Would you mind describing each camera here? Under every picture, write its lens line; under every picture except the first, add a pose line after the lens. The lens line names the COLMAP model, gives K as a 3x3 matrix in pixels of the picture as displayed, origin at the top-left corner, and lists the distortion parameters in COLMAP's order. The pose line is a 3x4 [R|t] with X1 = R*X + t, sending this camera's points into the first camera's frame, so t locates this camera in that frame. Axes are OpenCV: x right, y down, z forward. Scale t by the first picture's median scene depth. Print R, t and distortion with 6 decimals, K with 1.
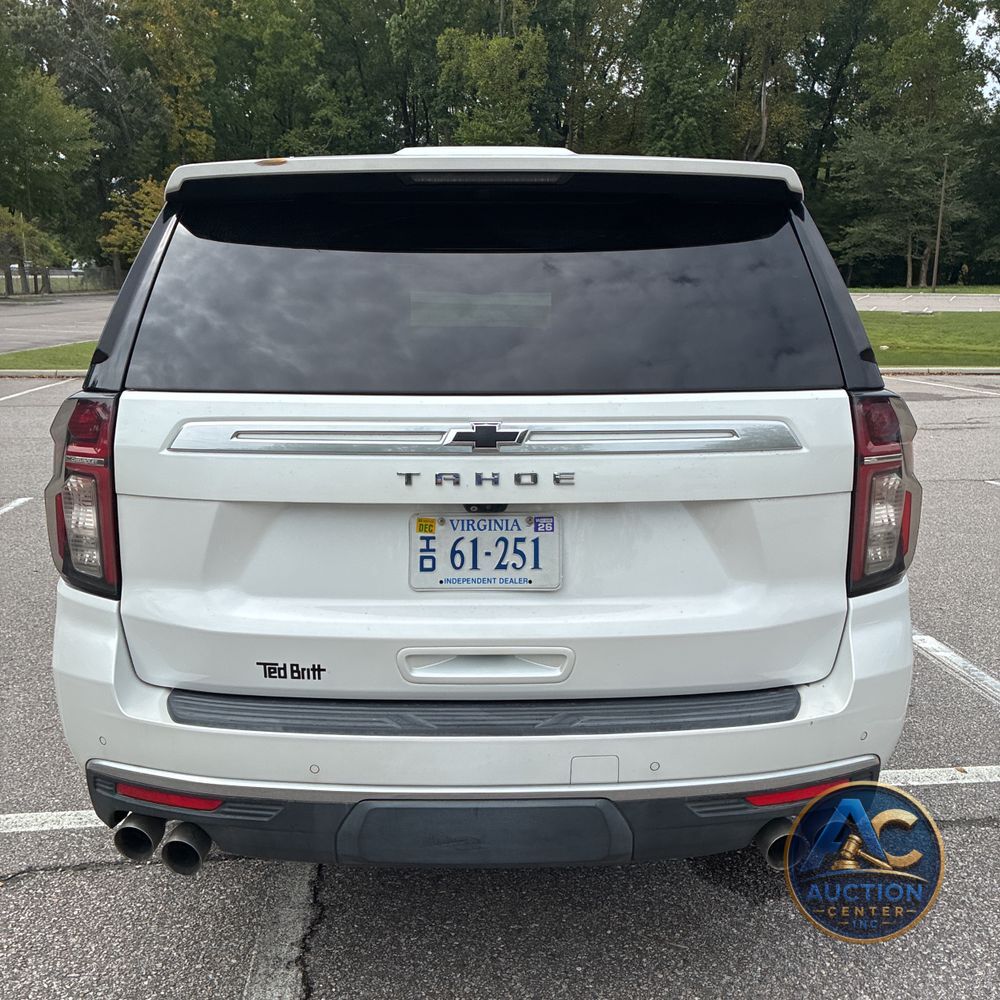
lens RADIAL K [[999.0, 0, 478.6], [0, 999.0, 465.1], [0, 0, 1]] dist [0.067847, -0.092050]
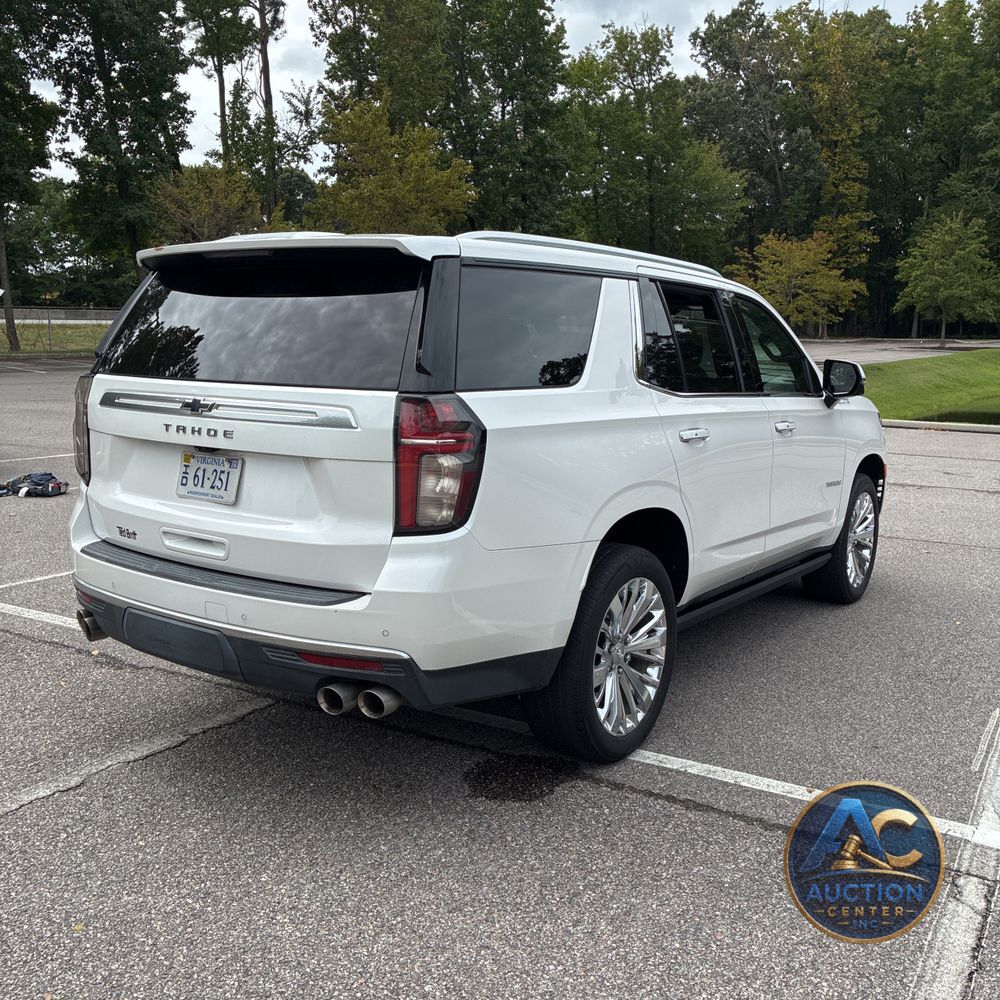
lens RADIAL K [[998.3, 0, 498.1], [0, 998.3, 460.7], [0, 0, 1]] dist [0.012216, 0.028590]
pose [[0.821155, 0.086687, -0.564083, 1.309114], [-0.115147, 0.993235, -0.014986, 0.028967], [0.558968, 0.077259, 0.825582, -0.096703]]
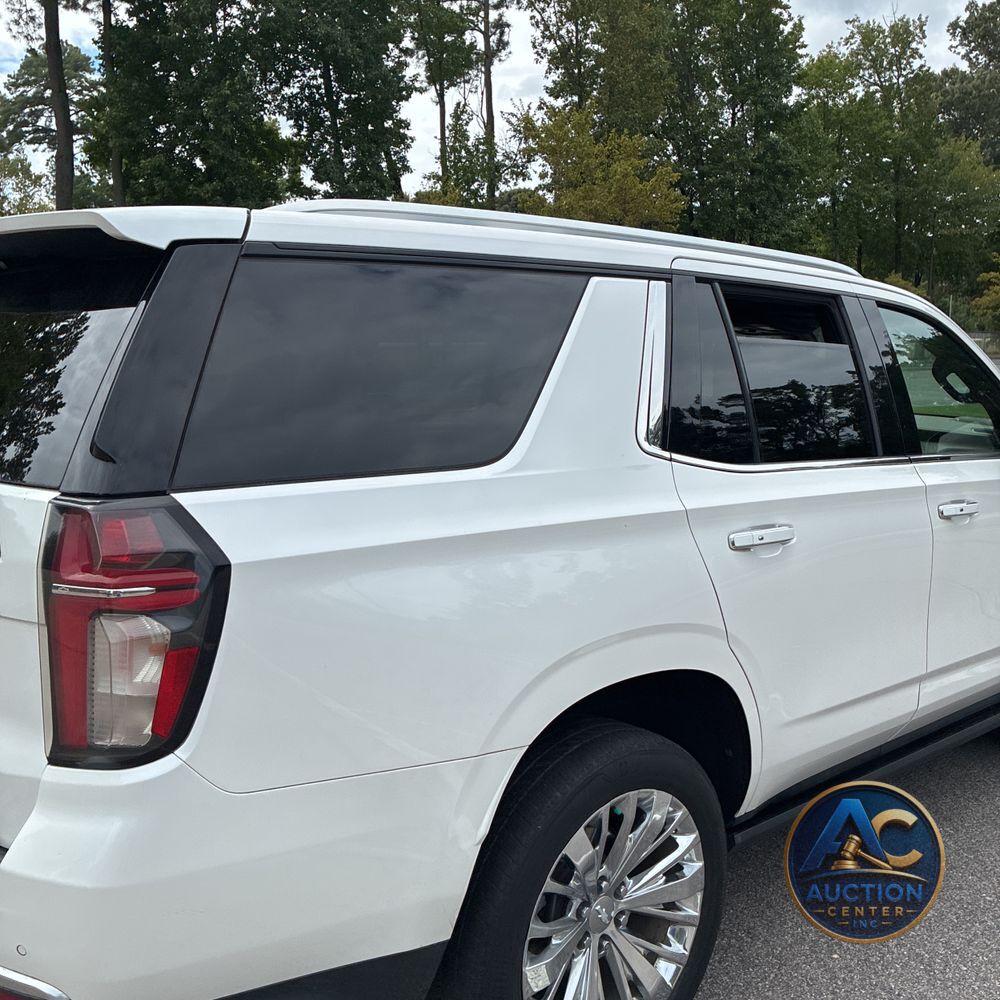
lens RADIAL K [[1006.5, 0, 501.1], [0, 1006.5, 475.0], [0, 0, 1]] dist [-0.001982, 0.002992]
pose [[0.672376, 0.096742, -0.733860, 1.161852], [-0.133581, 0.991004, 0.008251, -0.140640], [0.728057, 0.092482, 0.679250, 0.724745]]
